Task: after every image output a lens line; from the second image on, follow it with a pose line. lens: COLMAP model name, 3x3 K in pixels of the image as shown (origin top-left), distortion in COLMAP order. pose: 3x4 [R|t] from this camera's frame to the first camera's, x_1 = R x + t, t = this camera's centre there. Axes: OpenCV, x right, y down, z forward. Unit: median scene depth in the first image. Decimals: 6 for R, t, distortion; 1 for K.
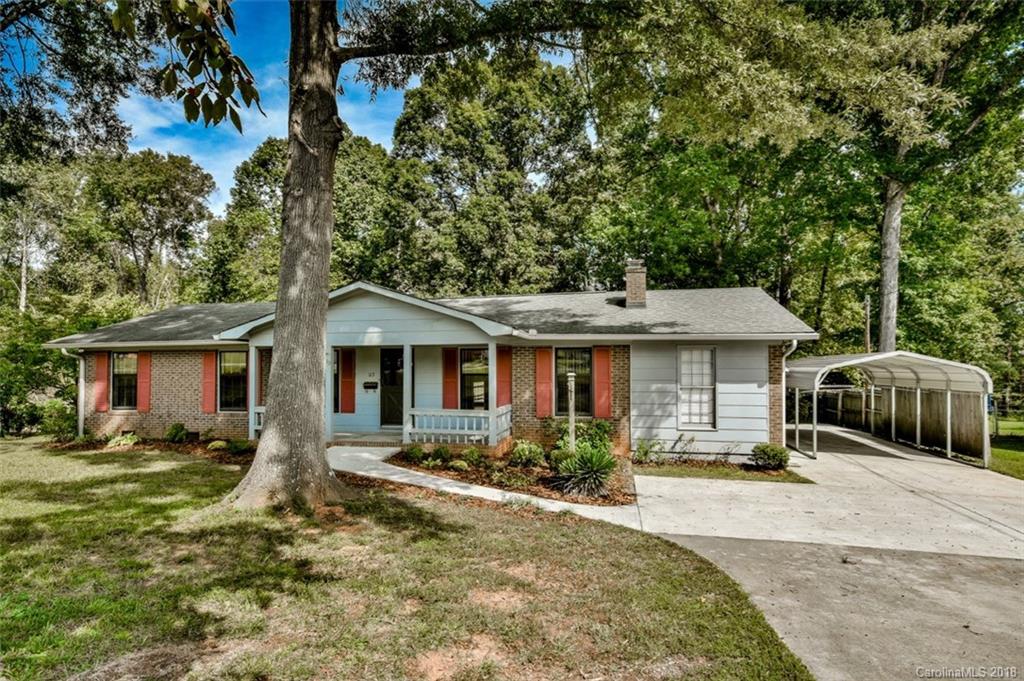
lens RADIAL K [[548.9, 0, 512.0], [0, 548.9, 340.5], [0, 0, 1]] dist [0.018718, 0.000847]
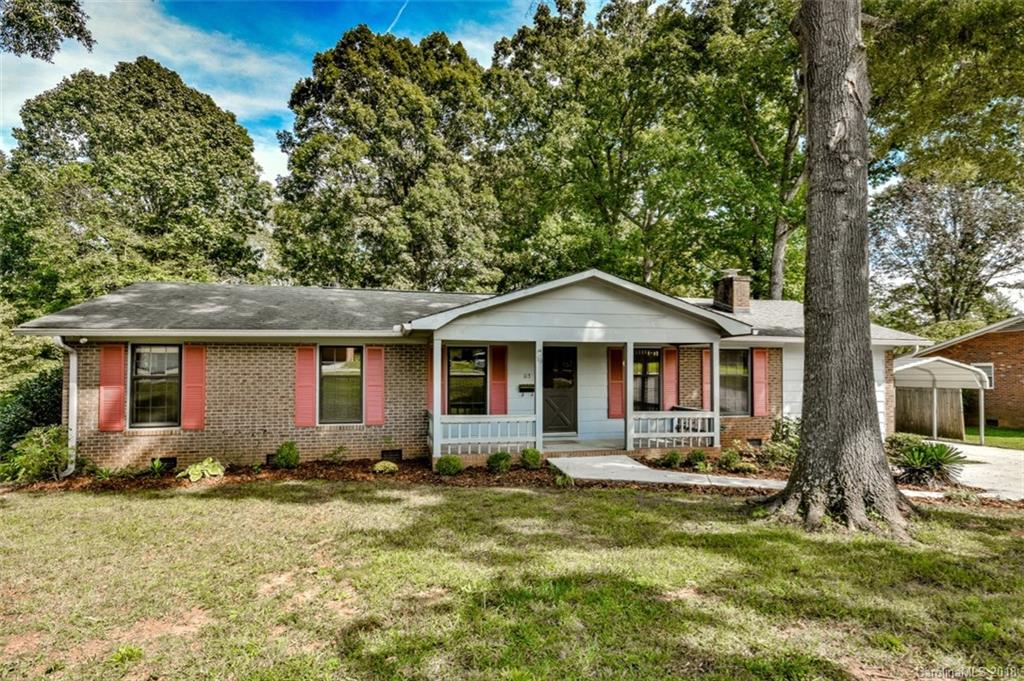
lens RADIAL K [[548.9, 0, 512.0], [0, 548.9, 340.5], [0, 0, 1]] dist [0.018718, 0.000847]
pose [[0.915666, 0.025790, 0.401112, -0.702234], [-0.019602, 0.999617, -0.019522, 0.025461], [-0.401462, 0.010013, 0.915821, 0.225553]]
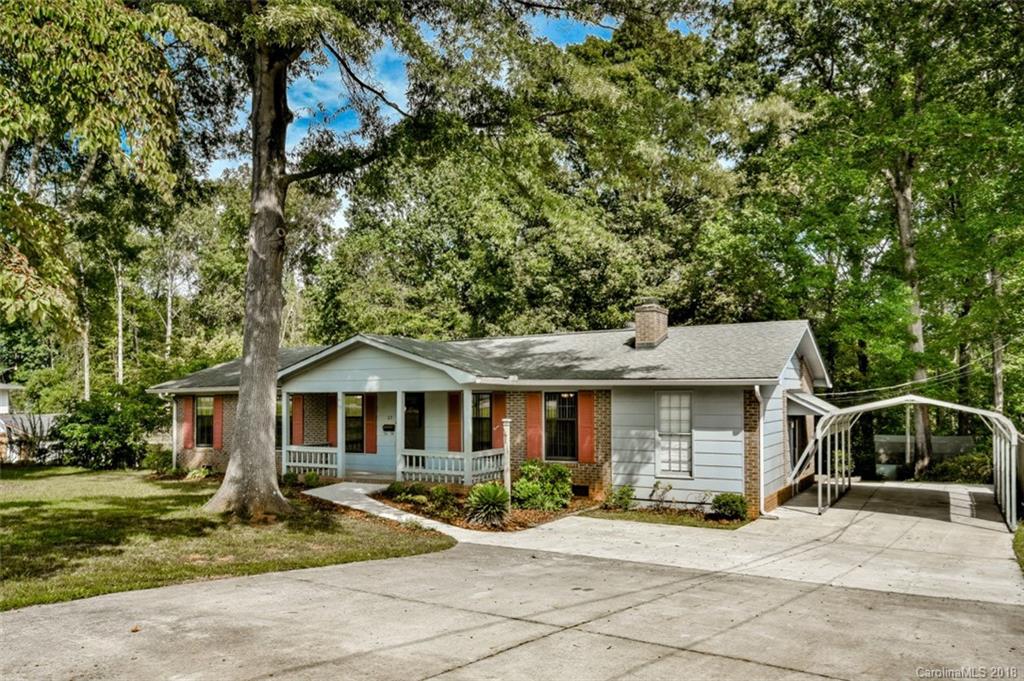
lens RADIAL K [[742.7, 0, 515.7], [0, 742.7, 358.7], [0, 0, 1]] dist [0.038904, -0.001428]
pose [[0.954296, -0.016915, -0.298385, 0.451939], [0.013537, 0.999819, -0.013384, -0.032895], [0.298558, 0.008733, 0.954352, -0.331191]]
